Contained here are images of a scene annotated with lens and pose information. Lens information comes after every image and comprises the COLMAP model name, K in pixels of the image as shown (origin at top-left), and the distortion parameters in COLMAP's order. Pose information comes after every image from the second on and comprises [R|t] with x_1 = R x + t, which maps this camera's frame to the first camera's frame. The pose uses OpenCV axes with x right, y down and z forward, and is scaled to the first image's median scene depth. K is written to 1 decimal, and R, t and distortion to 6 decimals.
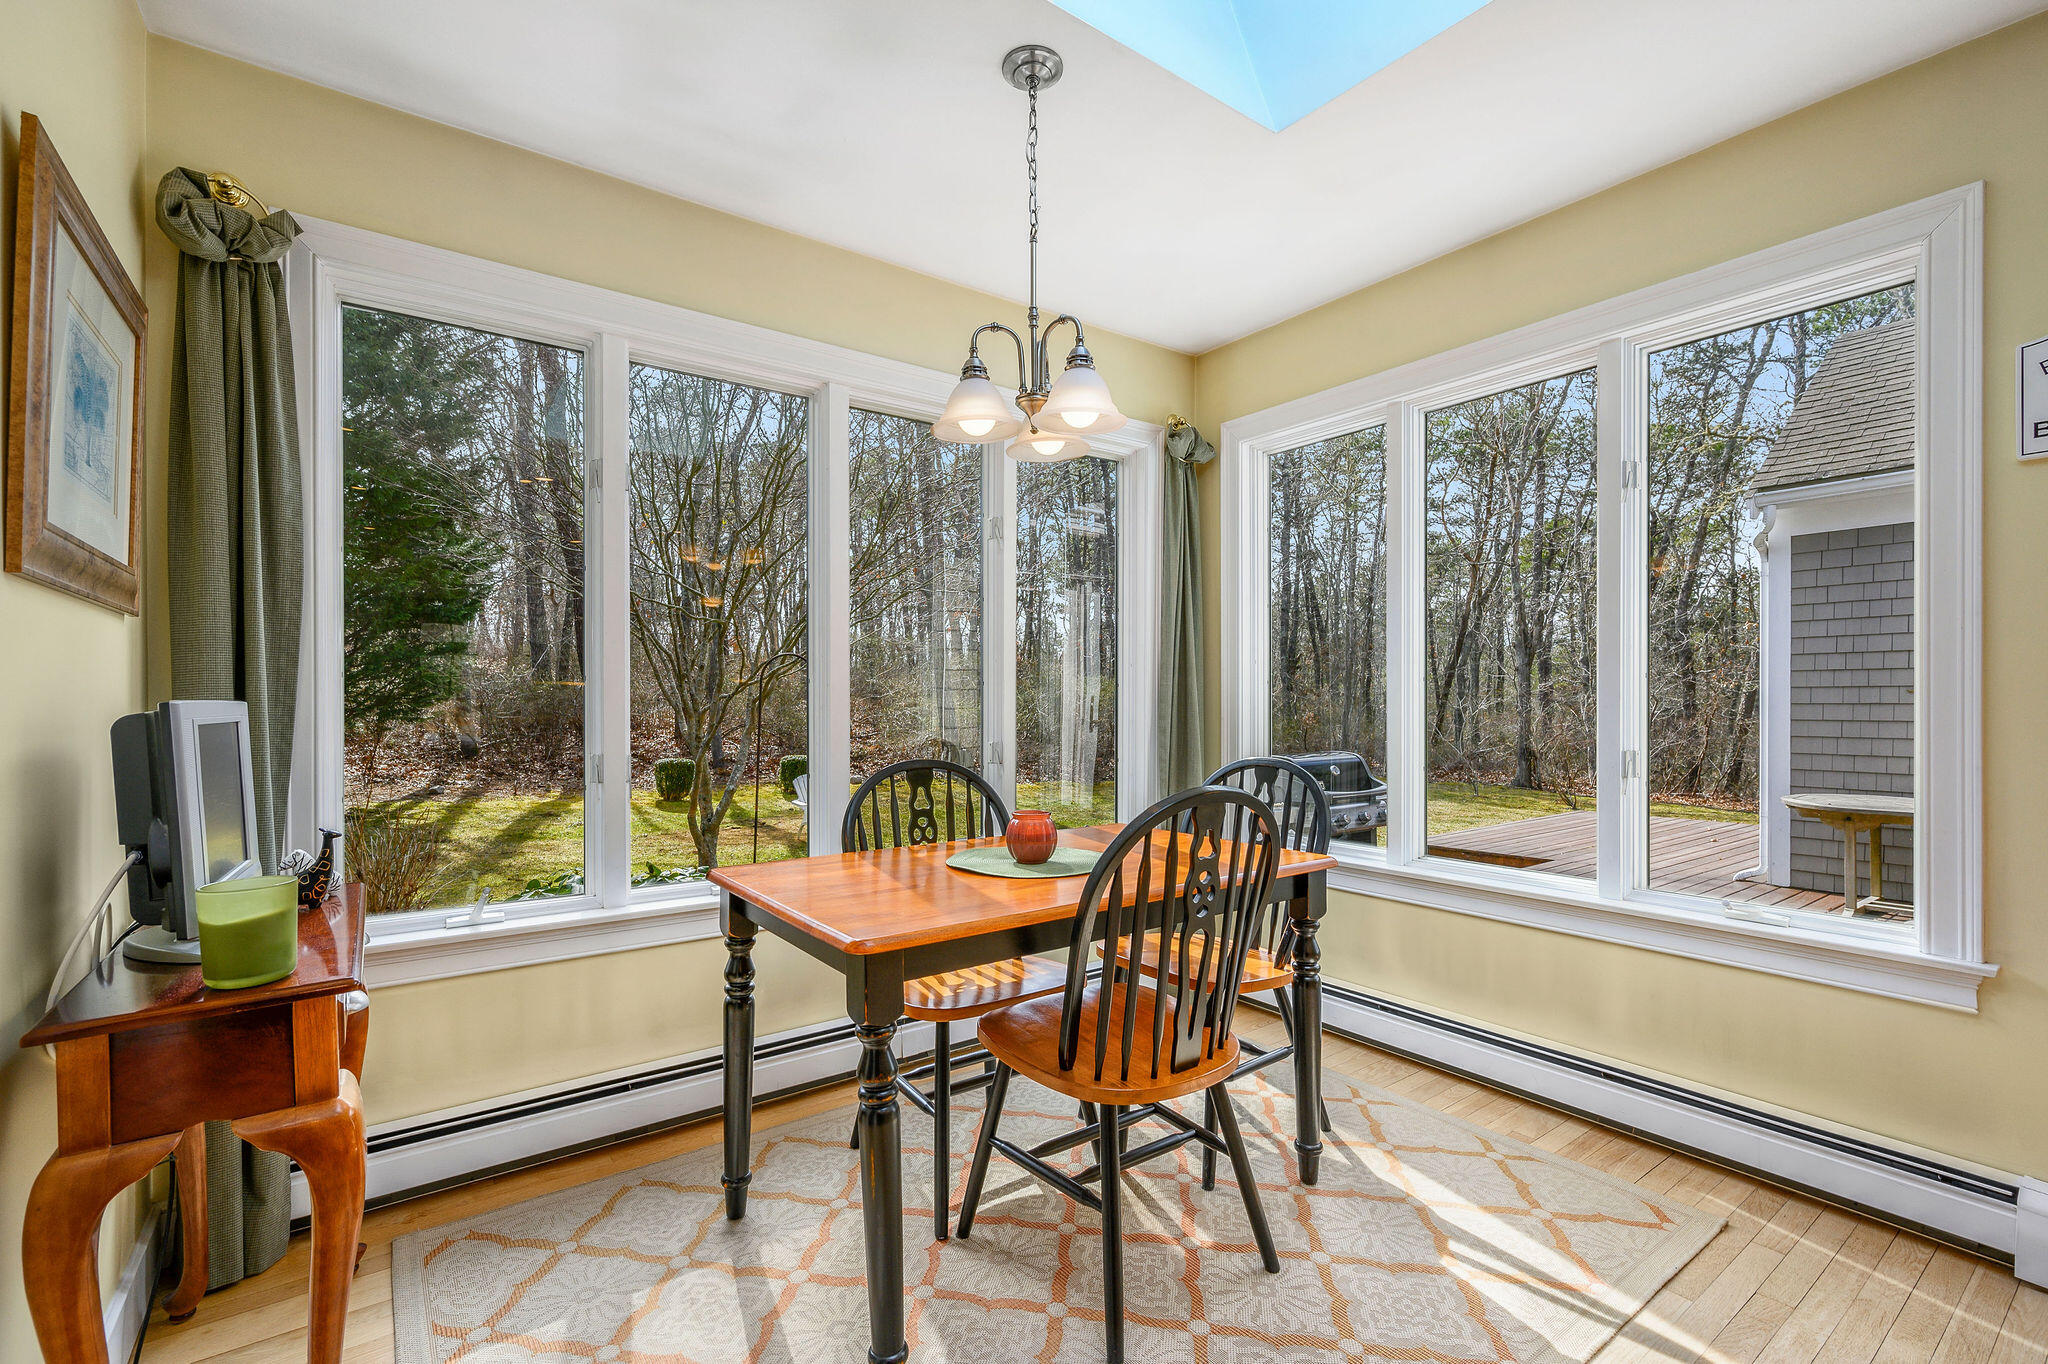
lens RADIAL K [[902.0, 0, 1019.1], [0, 902.0, 707.5], [0, 0, 1]] dist [-0.003309, -0.000211]
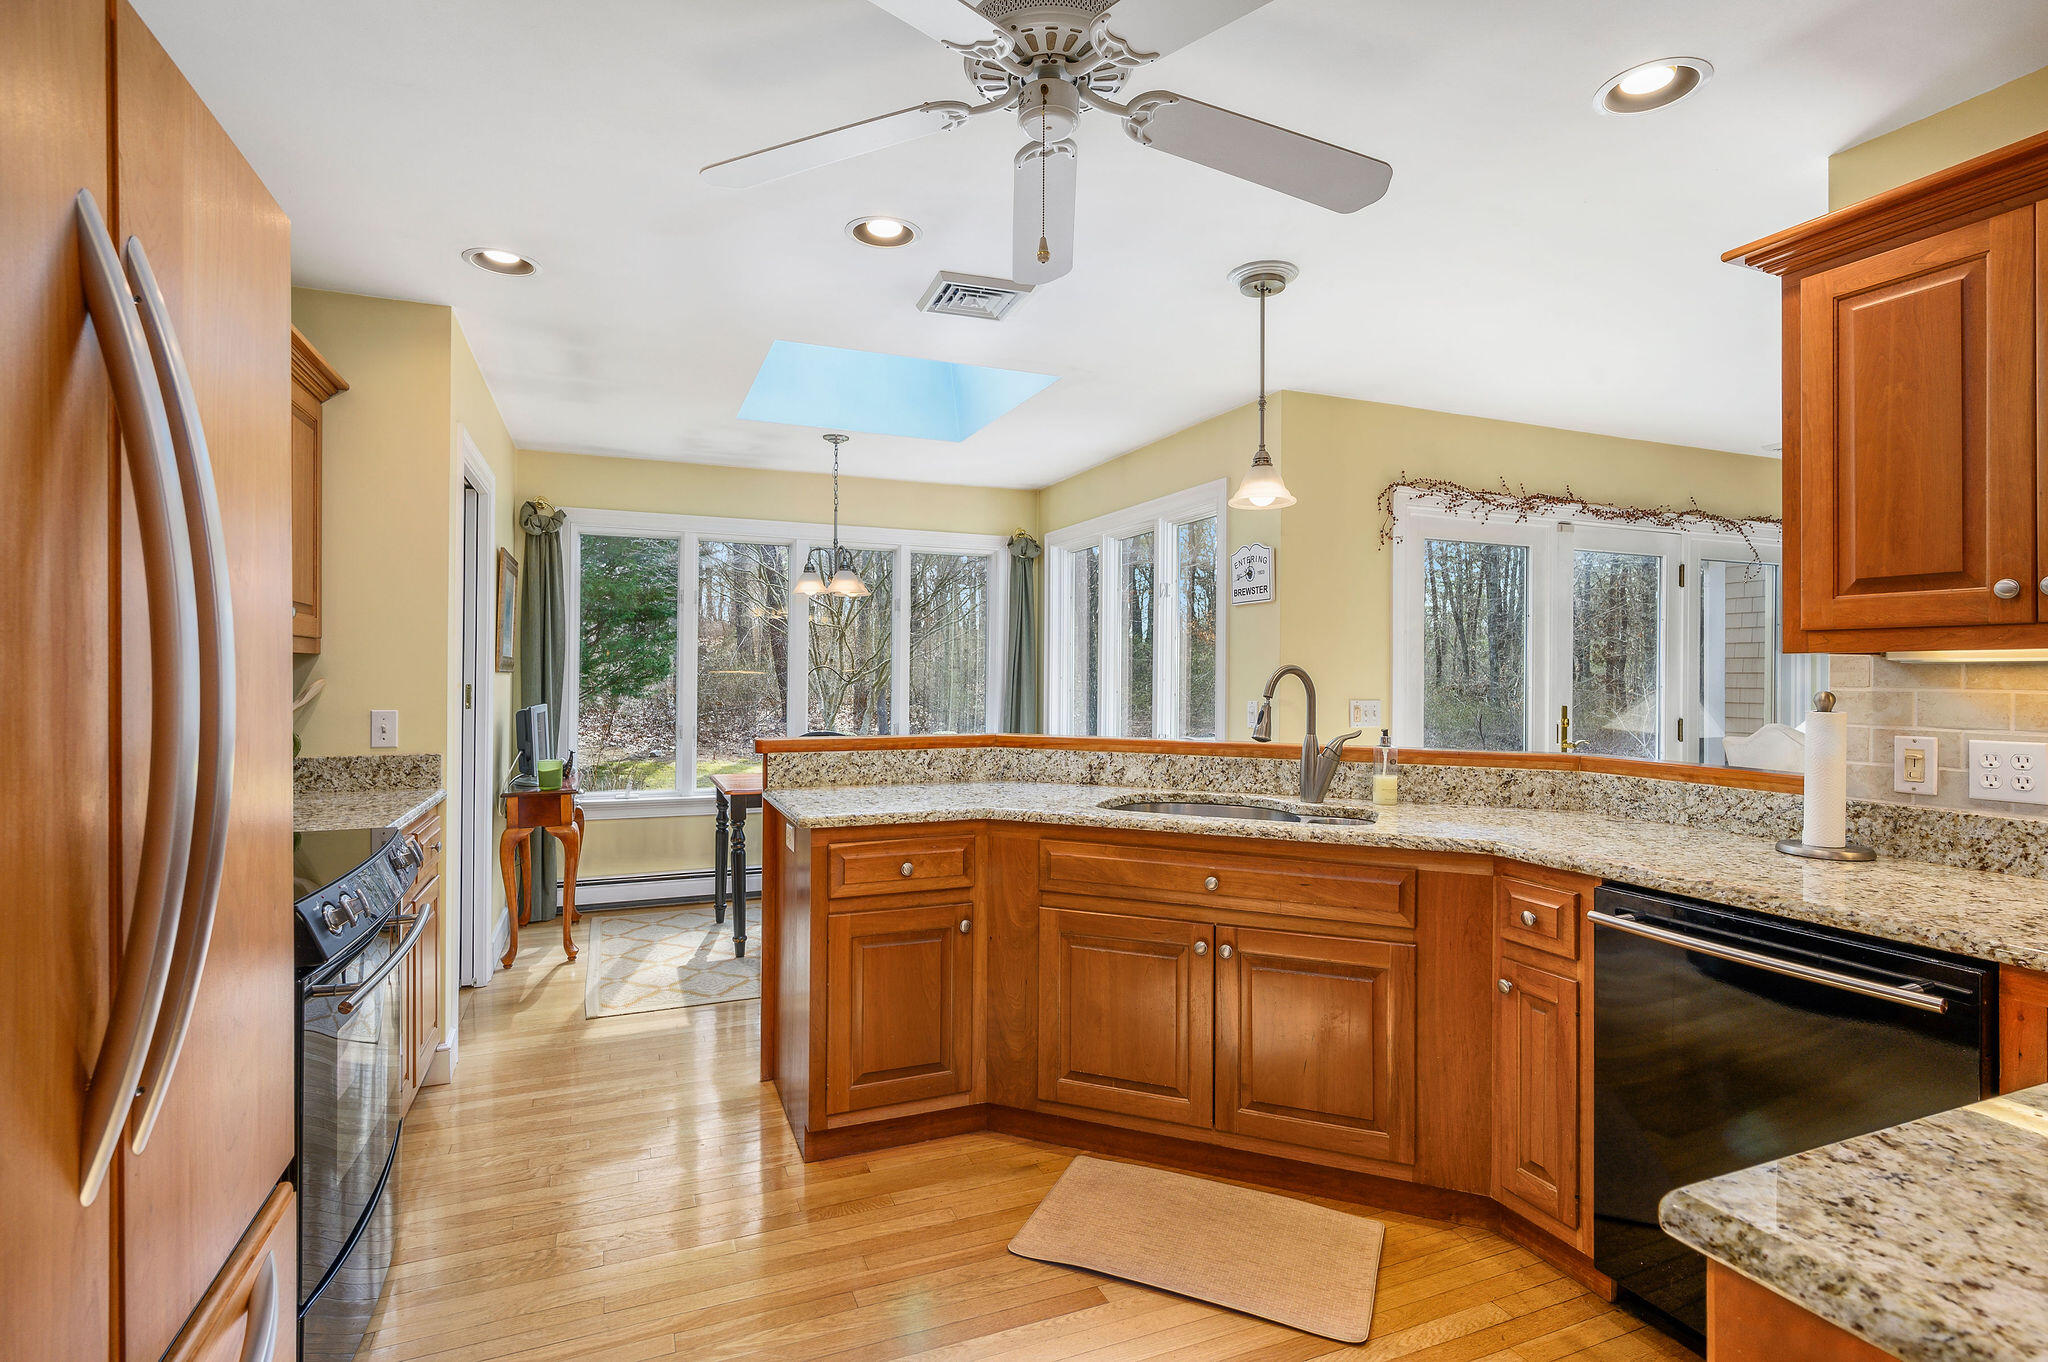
lens RADIAL K [[985.8, 0, 1027.8], [0, 985.8, 671.3], [0, 0, 1]] dist [-0.006067, -0.000255]
pose [[0.974333, 0.007630, -0.224983, 0.792959], [-0.010331, 0.999888, -0.010830, -0.055465], [0.224875, 0.012877, 0.974302, -1.015638]]
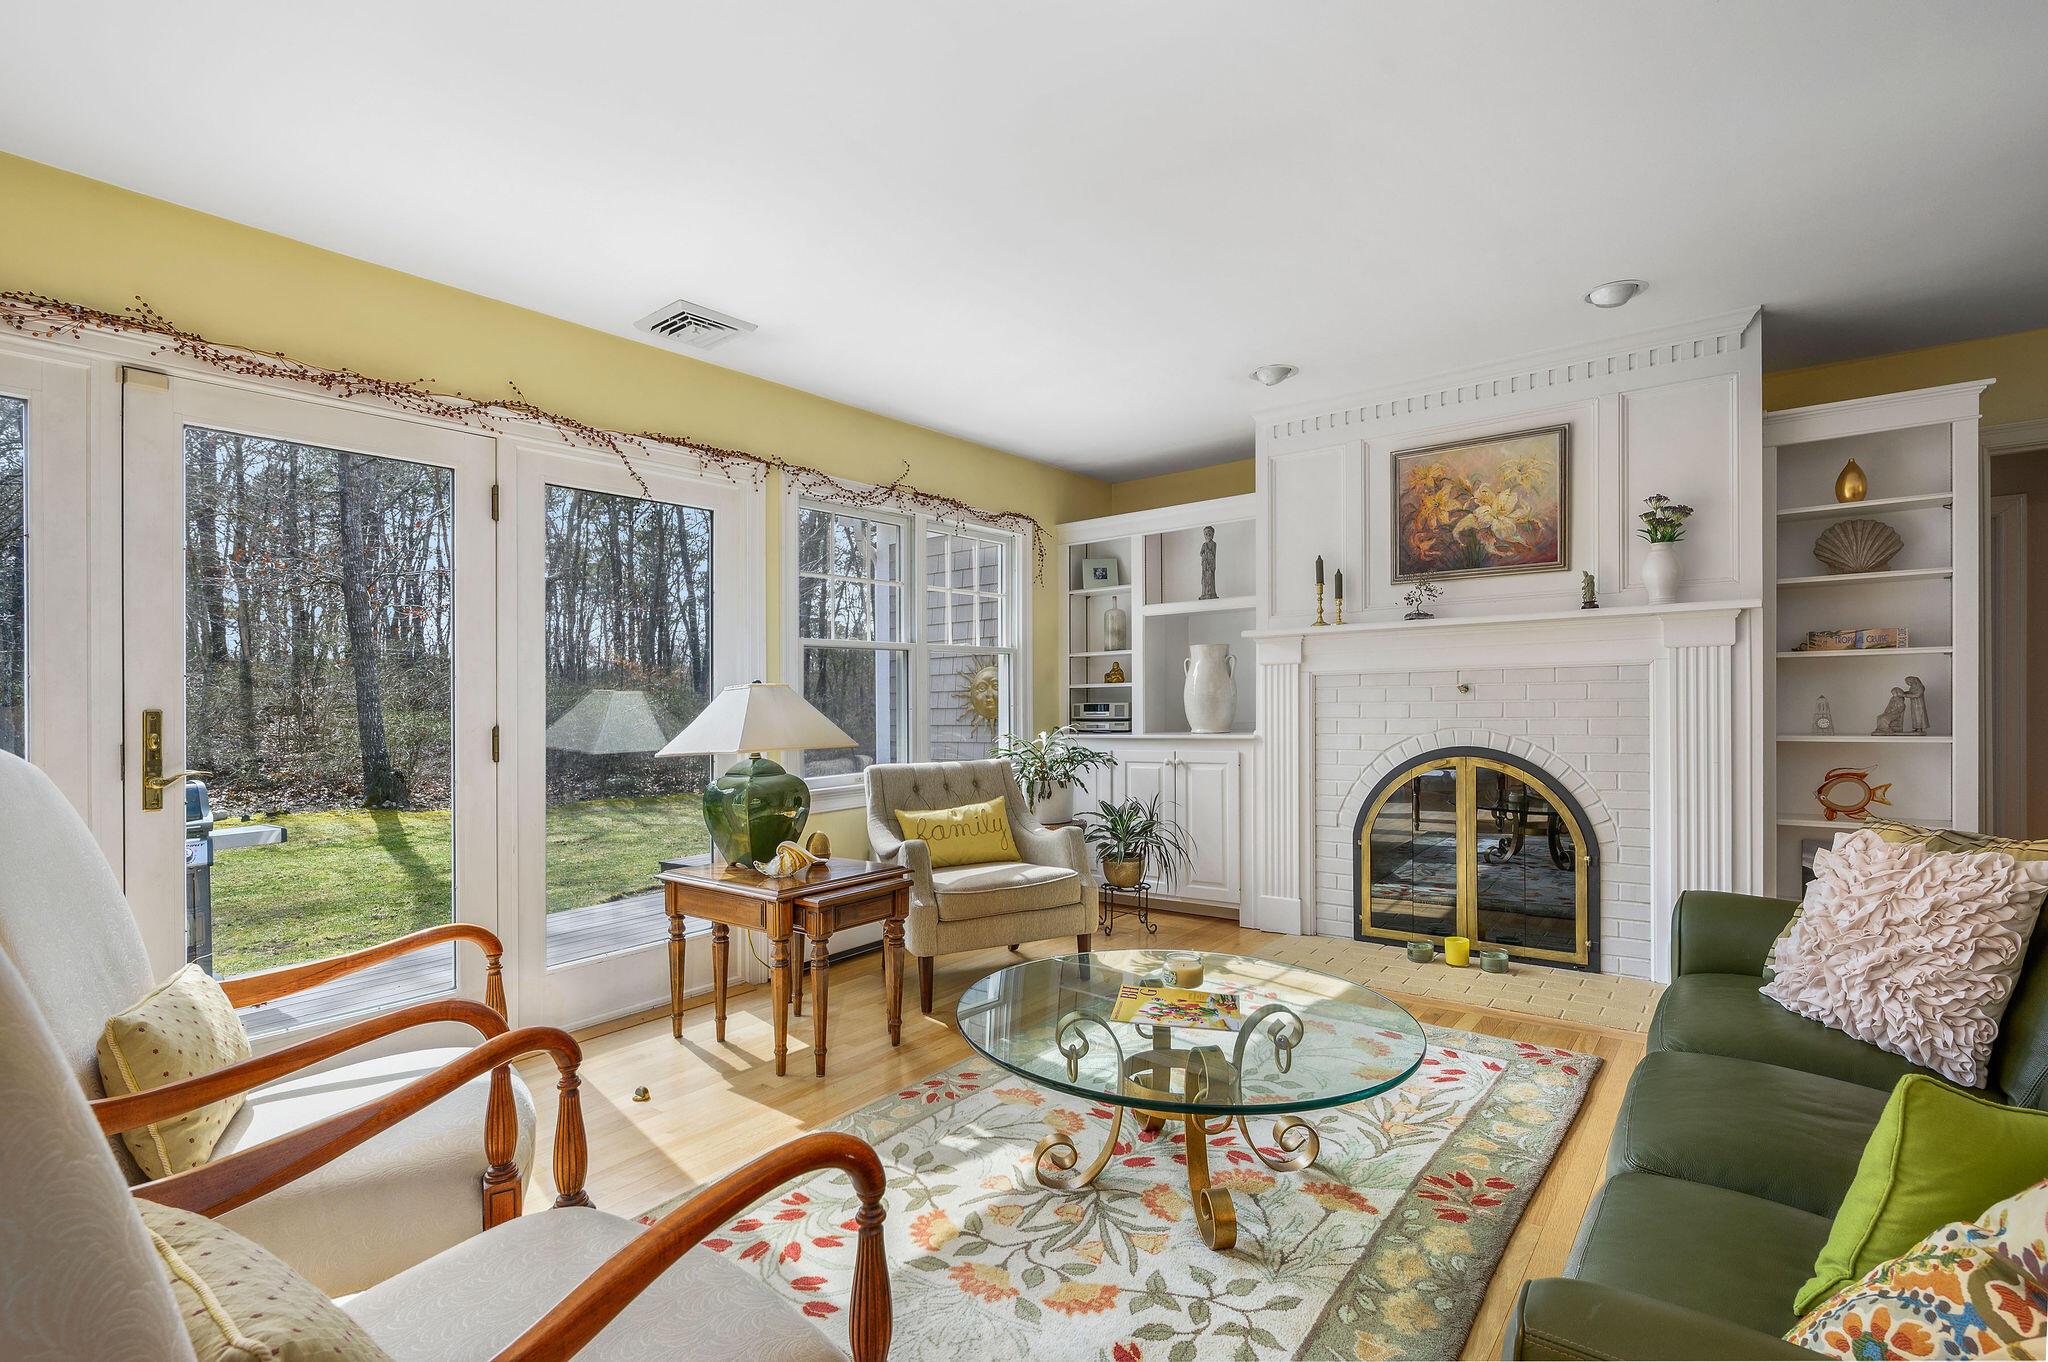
lens RADIAL K [[919.4, 0, 998.0], [0, 919.4, 693.2], [0, 0, 1]] dist [0.001102, 0.000078]
pose [[0.970581, -0.009130, 0.240603, 1.949836], [0.013237, 0.999793, -0.015460, -0.013225], [-0.240412, 0.018190, 0.970501, -0.104004]]
